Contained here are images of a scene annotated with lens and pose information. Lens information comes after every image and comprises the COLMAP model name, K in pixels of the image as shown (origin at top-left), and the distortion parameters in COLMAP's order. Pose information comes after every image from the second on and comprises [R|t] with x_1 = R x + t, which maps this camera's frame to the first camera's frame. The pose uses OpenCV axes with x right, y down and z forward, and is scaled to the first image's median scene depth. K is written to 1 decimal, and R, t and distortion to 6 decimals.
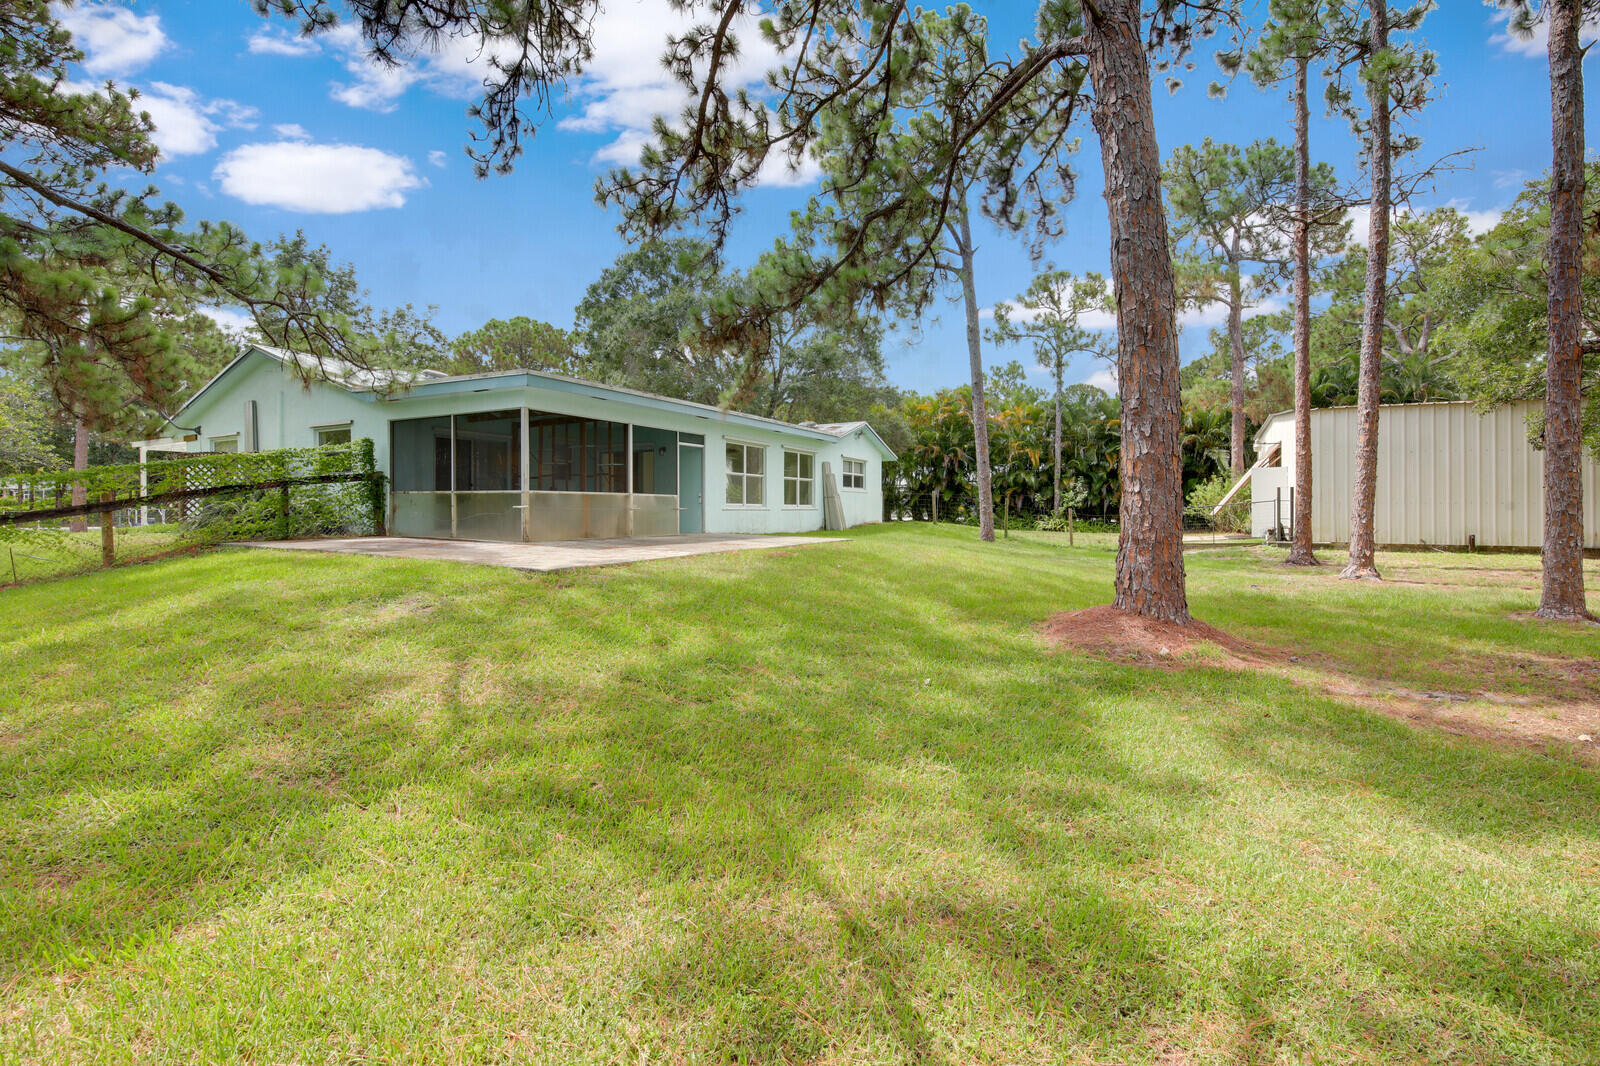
lens RADIAL K [[718.6, 0, 783.9], [0, 718.6, 525.1], [0, 0, 1]] dist [-0.004993, -0.000241]
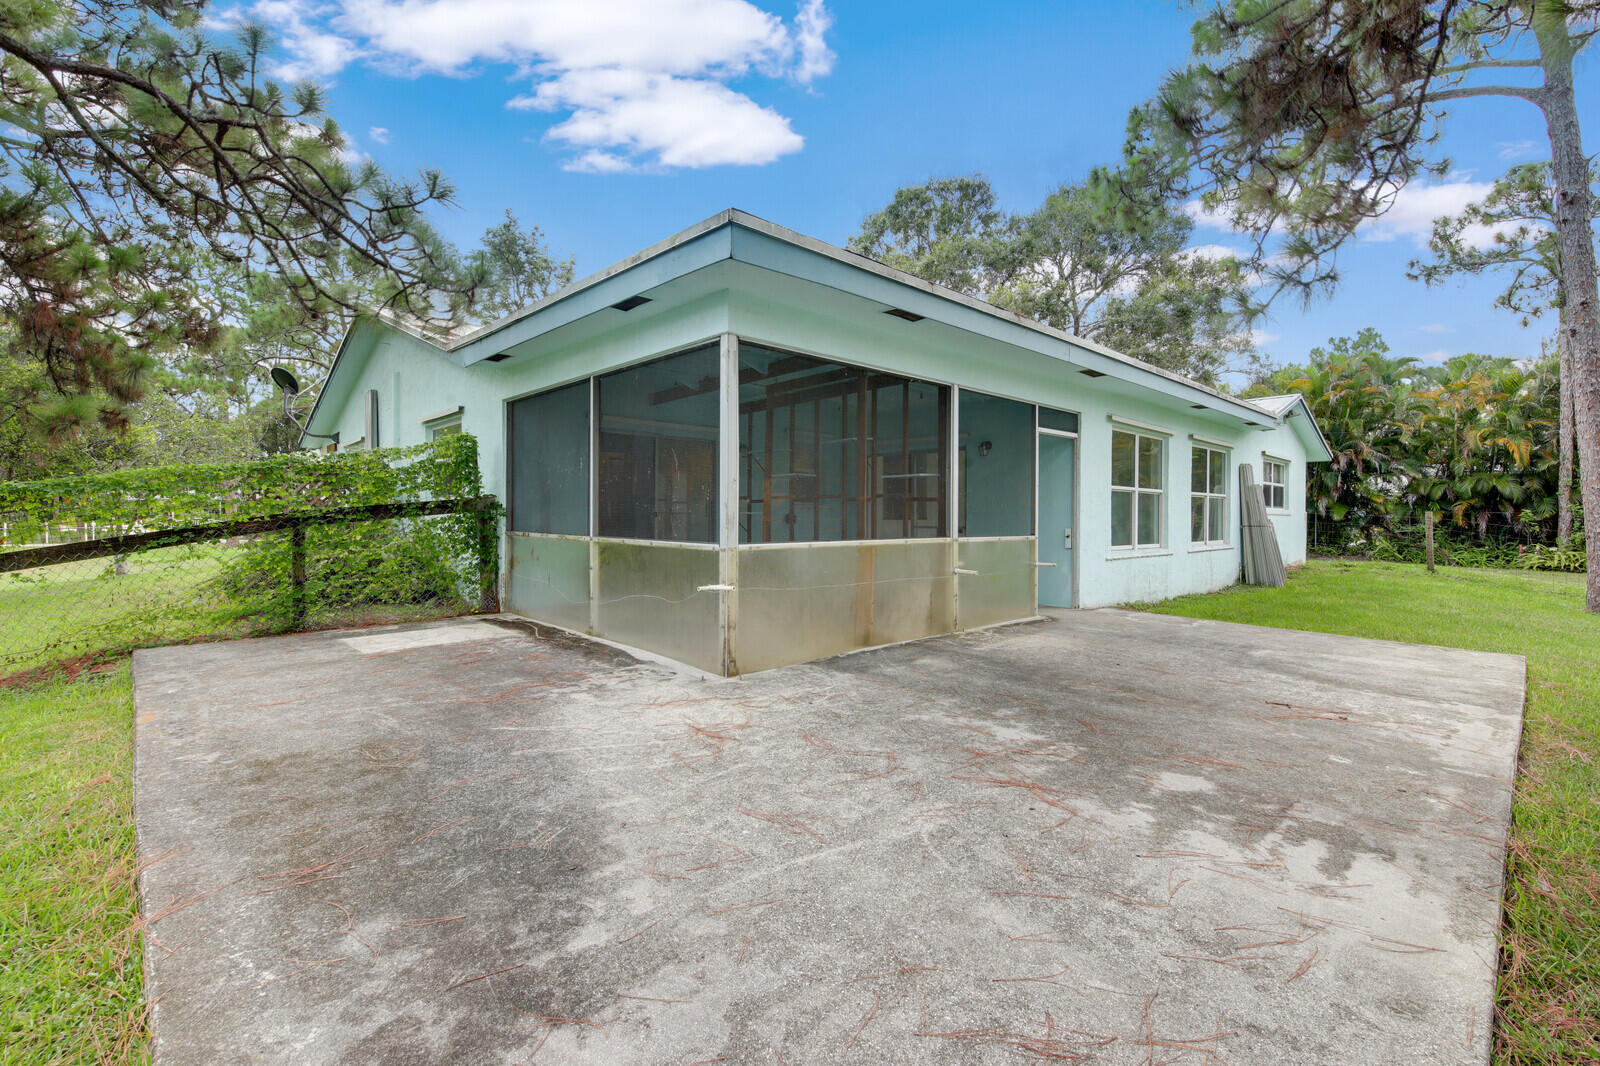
lens RADIAL K [[718.6, 0, 798.4], [0, 718.6, 526.6], [0, 0, 1]] dist [-0.004993, -0.000241]
pose [[0.957563, 0.003872, -0.288198, -0.176378], [-0.006786, 0.999935, -0.009110, -0.046109], [0.288144, 0.010679, 0.957528, 0.532742]]
